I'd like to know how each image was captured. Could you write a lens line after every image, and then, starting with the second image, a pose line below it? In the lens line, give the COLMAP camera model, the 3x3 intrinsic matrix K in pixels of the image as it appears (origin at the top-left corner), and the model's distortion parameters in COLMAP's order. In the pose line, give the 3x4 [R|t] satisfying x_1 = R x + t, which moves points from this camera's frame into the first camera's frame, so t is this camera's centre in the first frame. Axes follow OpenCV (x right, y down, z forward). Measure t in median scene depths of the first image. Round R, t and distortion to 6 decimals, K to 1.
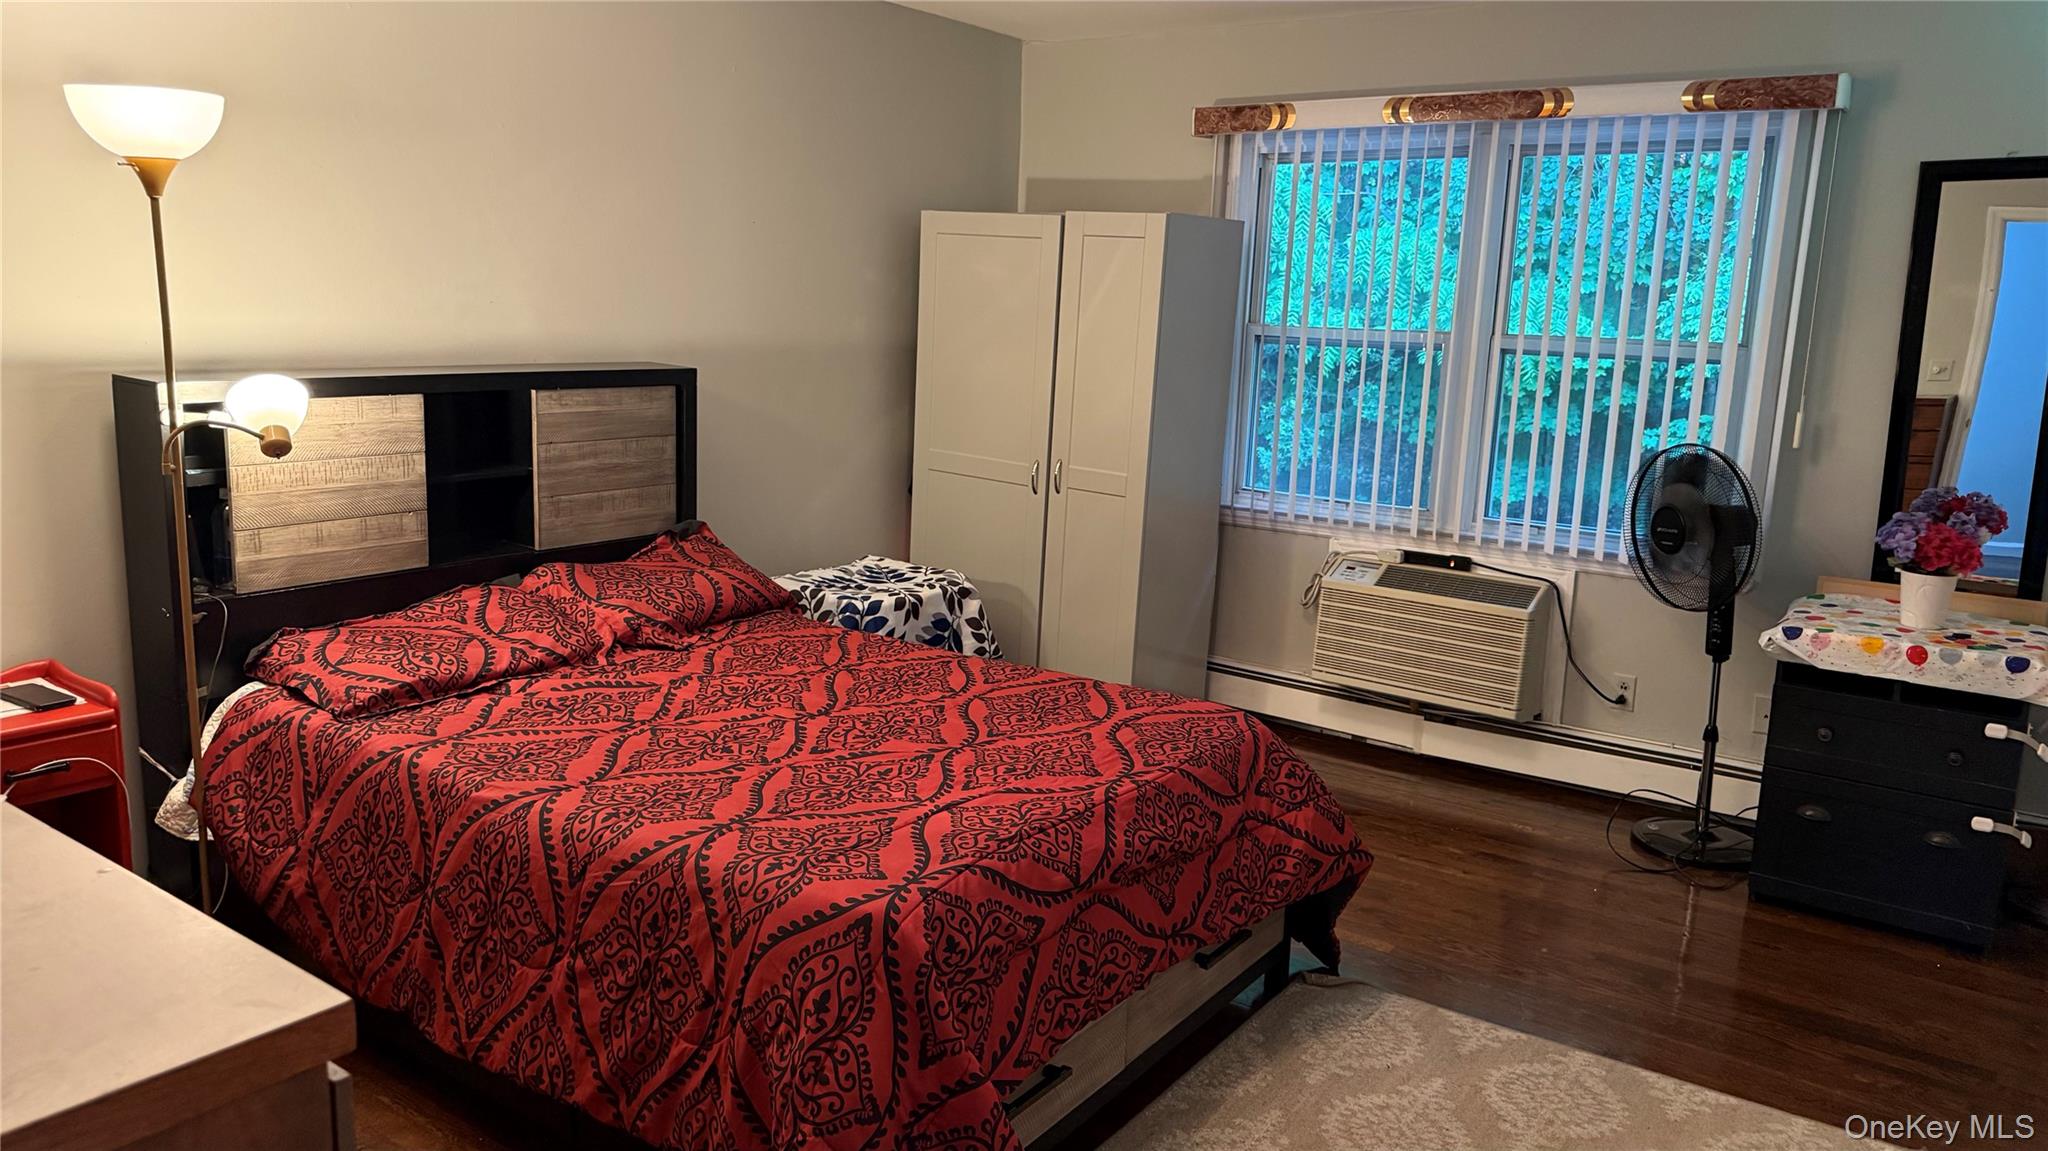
lens RADIAL K [[1452.7, 0, 1024.0], [0, 1452.7, 575.5], [0, 0, 1]] dist [0.146173, -0.264890]
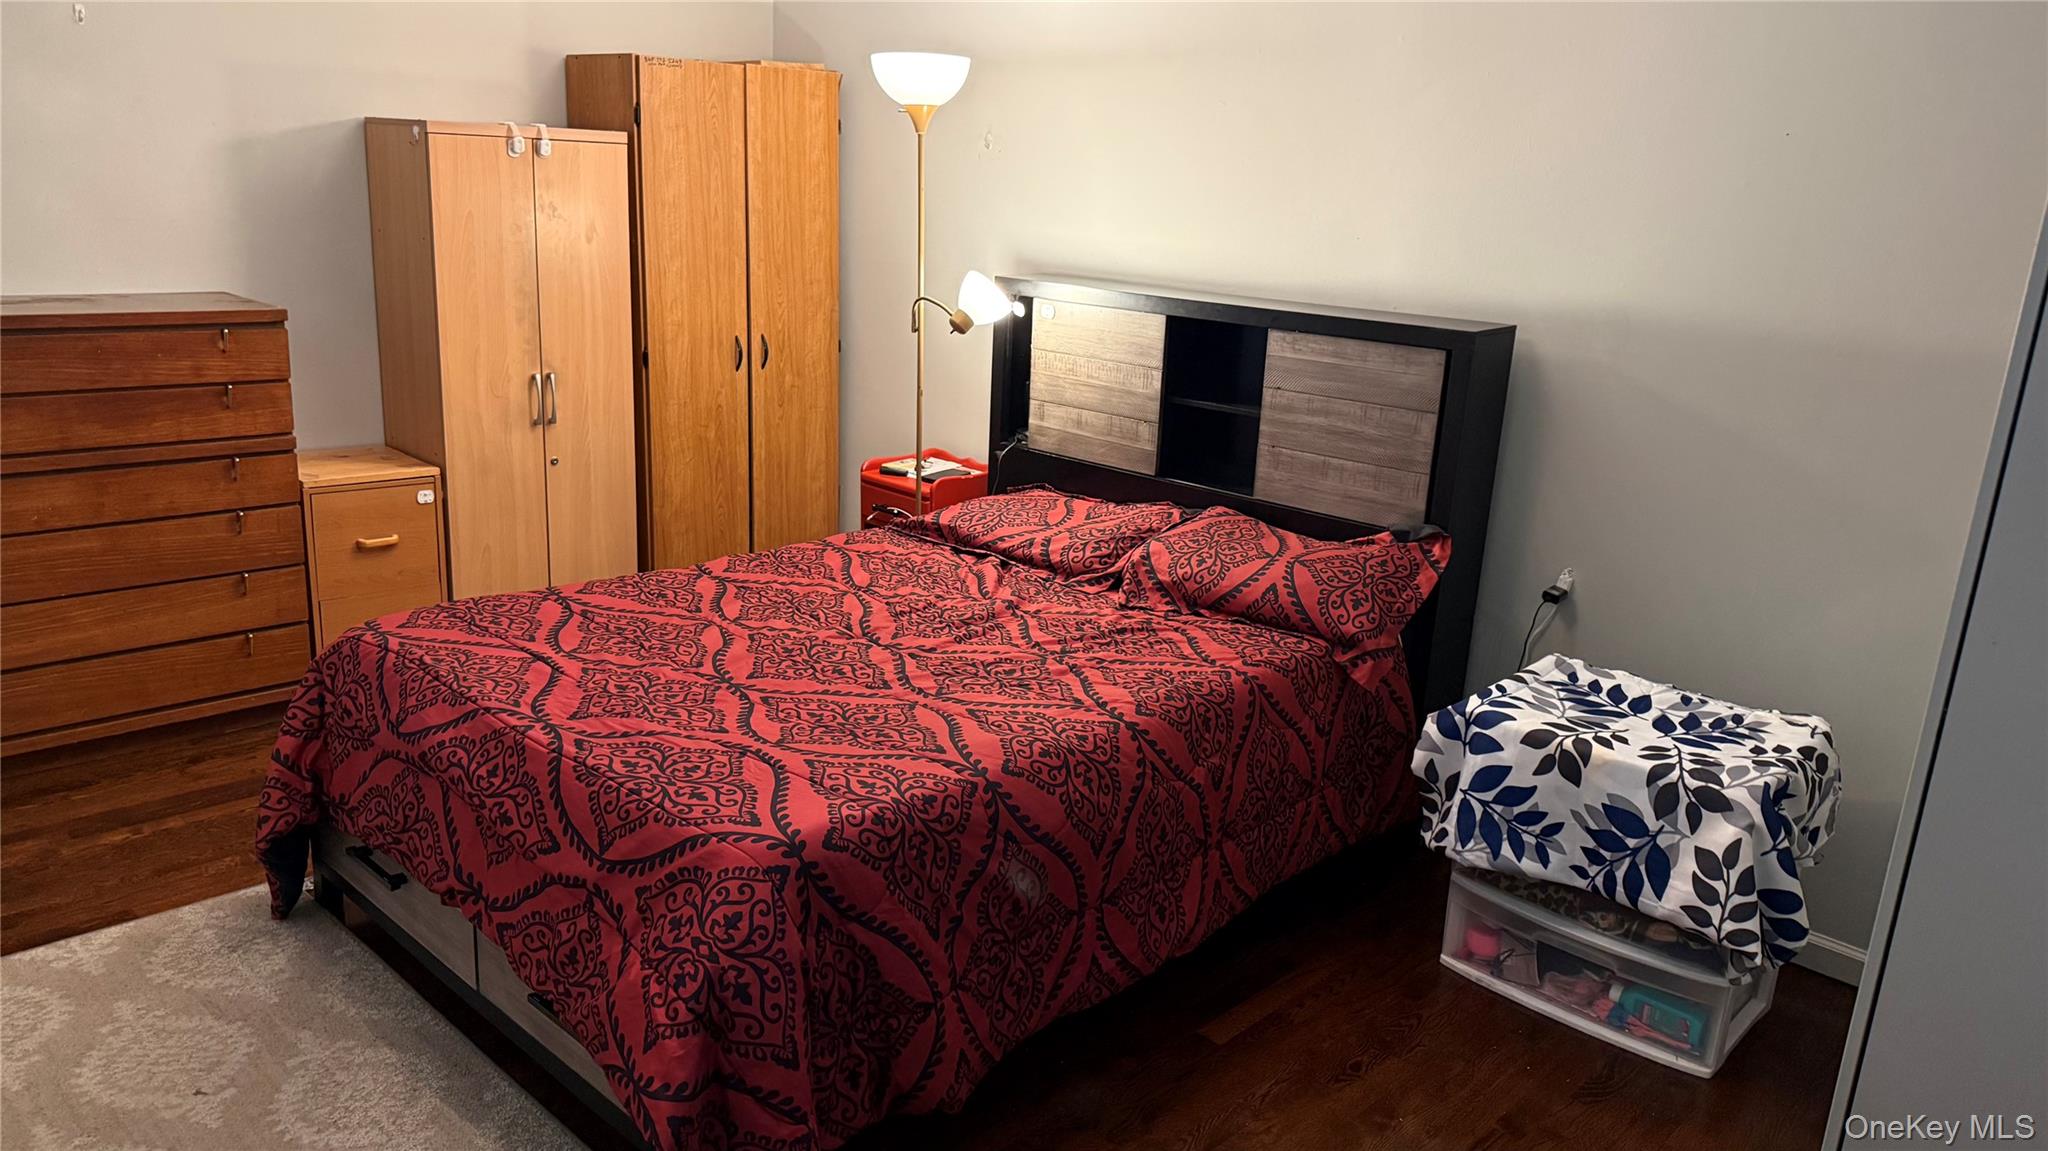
lens RADIAL K [[1452.7, 0, 1024.0], [0, 1452.7, 575.5], [0, 0, 1]] dist [0.146173, -0.264890]
pose [[-0.149388, 0.219487, -0.964110, 0.625351], [-0.248163, 0.935520, 0.251431, -0.173527], [0.957130, 0.276818, -0.085286, 0.966081]]
